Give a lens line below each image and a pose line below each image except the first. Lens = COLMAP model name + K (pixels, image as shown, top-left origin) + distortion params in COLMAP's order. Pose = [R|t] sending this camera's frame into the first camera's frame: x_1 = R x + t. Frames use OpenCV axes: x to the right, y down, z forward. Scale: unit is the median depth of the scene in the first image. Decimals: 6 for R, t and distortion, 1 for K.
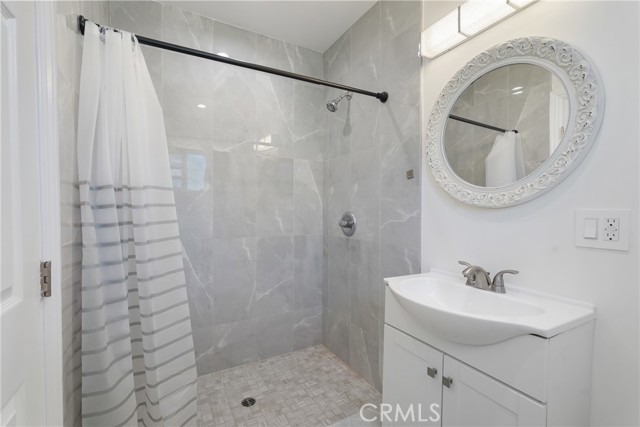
lens RADIAL K [[282.5, 0, 319.7], [0, 282.5, 212.6], [0, 0, 1]] dist [-0.012745, 0.006432]
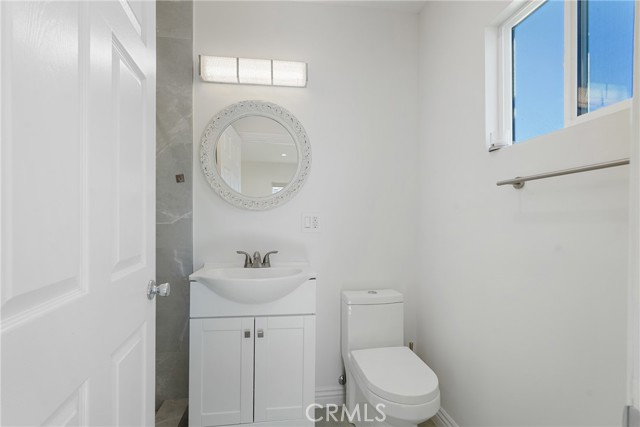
lens RADIAL K [[282.5, 0, 322.2], [0, 282.5, 215.3], [0, 0, 1]] dist [-0.012745, 0.006432]
pose [[0.376024, 0.006353, 0.926588, -0.468107], [0.007164, 0.999927, -0.009763, 0.017467], [-0.926582, 0.010309, 0.375951, 0.117193]]
